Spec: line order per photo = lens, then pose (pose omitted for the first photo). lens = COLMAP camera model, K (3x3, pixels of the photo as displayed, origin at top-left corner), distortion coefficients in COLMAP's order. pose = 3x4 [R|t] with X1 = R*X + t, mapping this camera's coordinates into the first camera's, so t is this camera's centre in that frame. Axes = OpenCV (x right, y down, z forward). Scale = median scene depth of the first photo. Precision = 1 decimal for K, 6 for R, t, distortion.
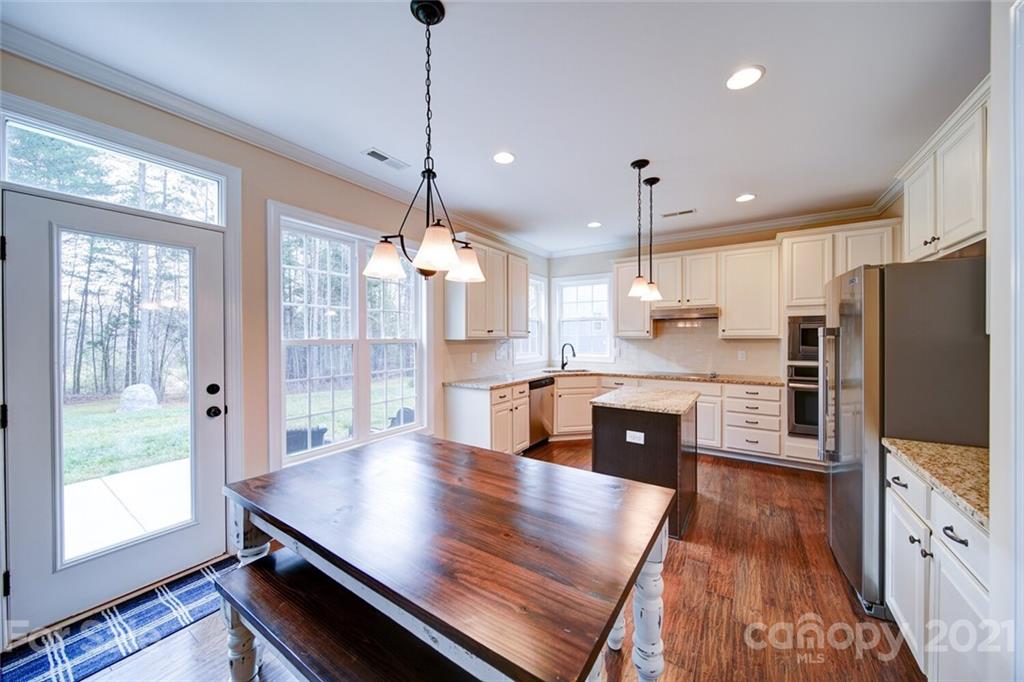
lens RADIAL K [[363.6, 0, 507.2], [0, 363.6, 337.6], [0, 0, 1]] dist [0.001016, 0.000140]
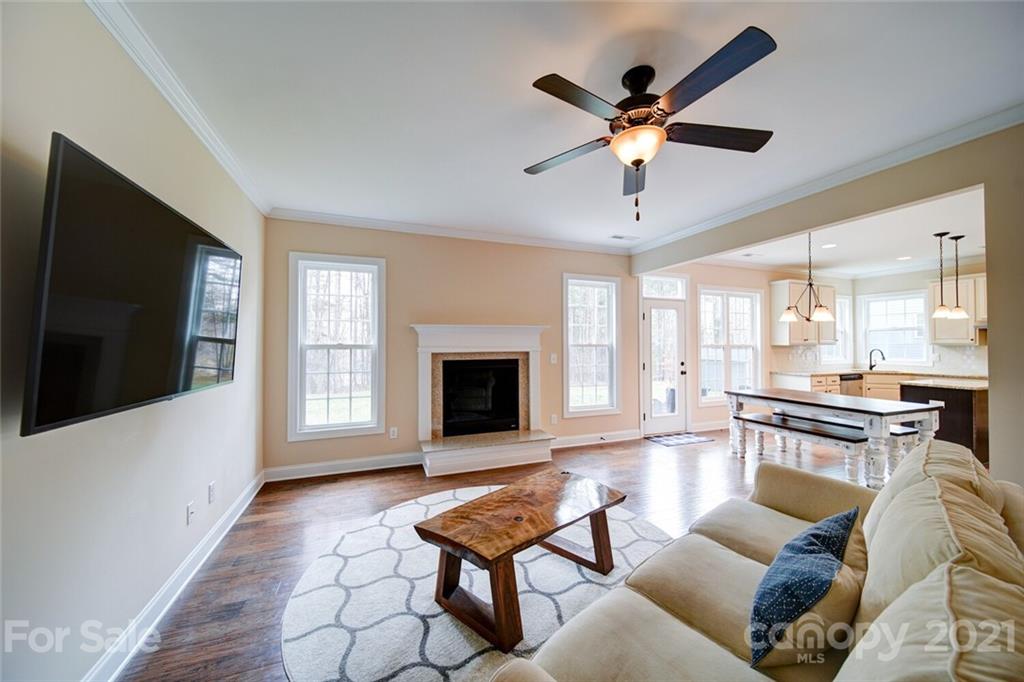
lens RADIAL K [[363.6, 0, 511.3], [0, 363.6, 339.7], [0, 0, 1]] dist [0.001016, 0.000140]
pose [[0.818612, -0.004585, -0.574329, -0.159180], [-0.004284, 0.999892, -0.014088, 0.007295], [0.574332, 0.013993, 0.818503, -0.837511]]
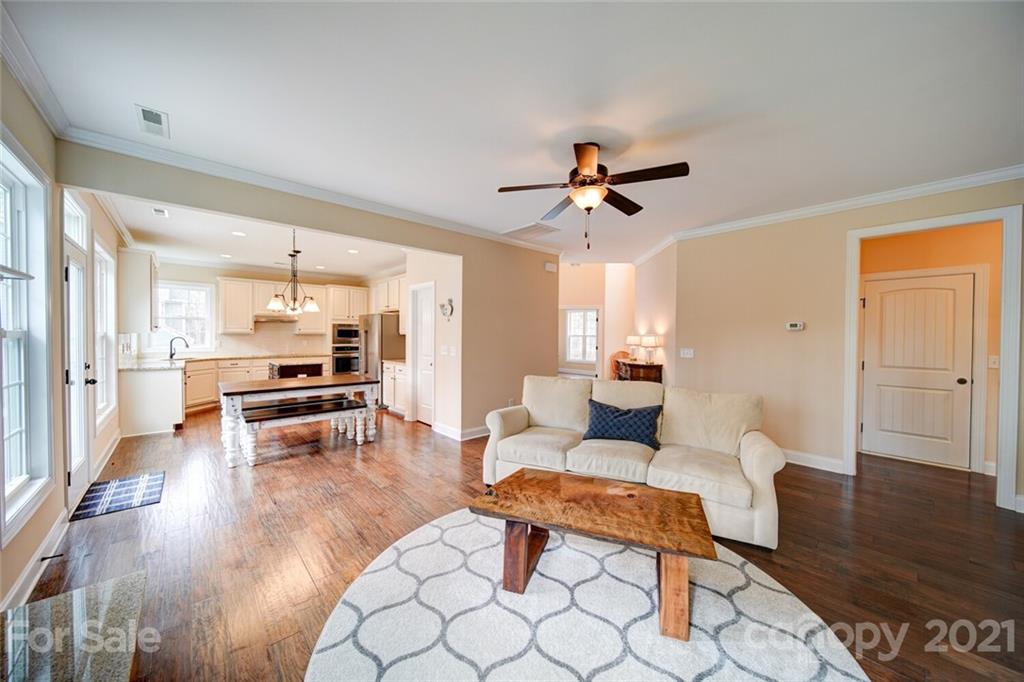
lens RADIAL K [[363.6, 0, 513.6], [0, 363.6, 339.0], [0, 0, 1]] dist [0.001016, 0.000140]
pose [[0.248818, -0.008114, 0.968516, -0.849380], [-0.004714, 0.999943, 0.009589, 0.005749], [-0.968539, -0.006952, 0.248765, -0.467991]]
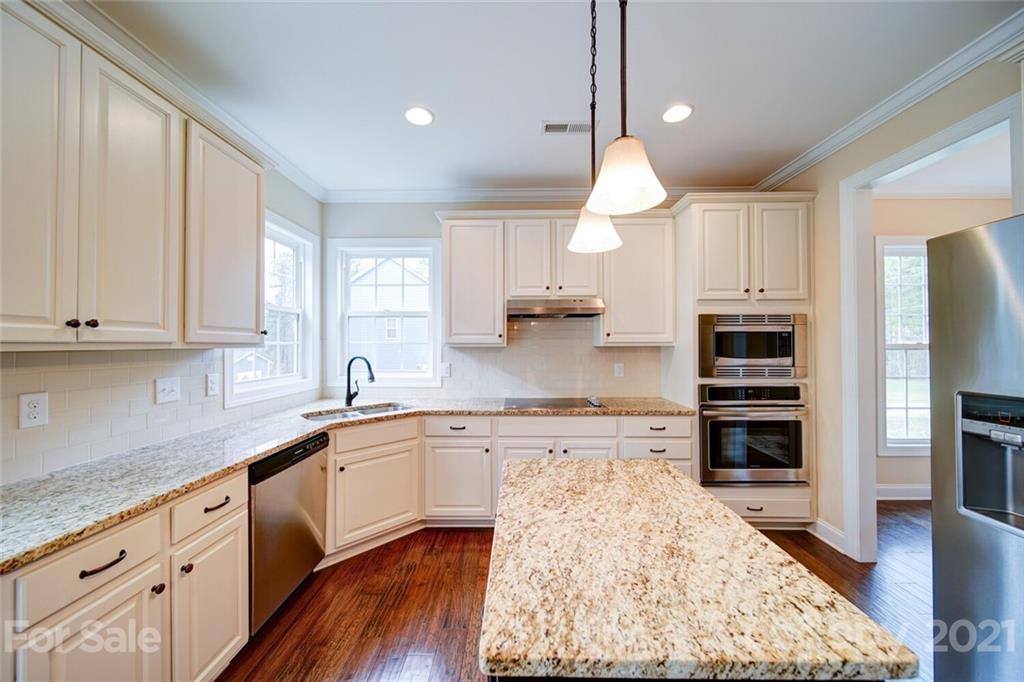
lens RADIAL K [[363.6, 0, 513.2], [0, 363.6, 340.4], [0, 0, 1]] dist [0.001016, 0.000140]
pose [[0.839828, 0.006487, 0.542813, 0.076537], [0.001977, 0.999885, -0.015009, 0.001358], [-0.542849, 0.013678, 0.839719, 0.491040]]
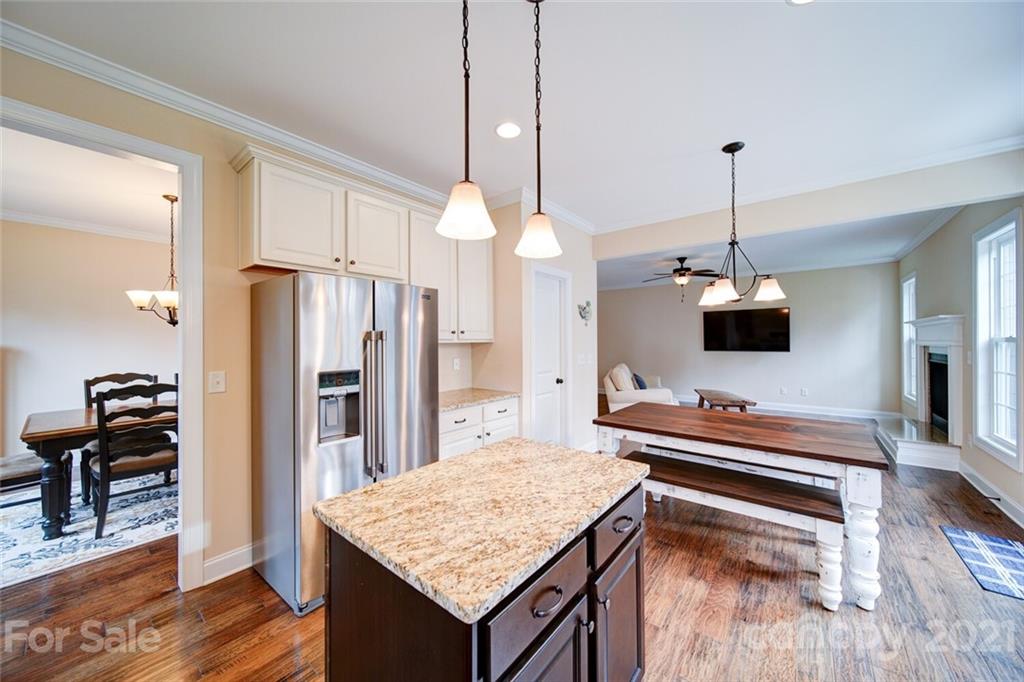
lens RADIAL K [[363.6, 0, 509.5], [0, 363.6, 342.5], [0, 0, 1]] dist [0.001016, 0.000140]
pose [[-0.995576, 0.009472, 0.093483, 0.491611], [0.010100, 0.999929, 0.006246, -0.003367], [-0.093417, 0.007162, -0.995601, 1.700196]]
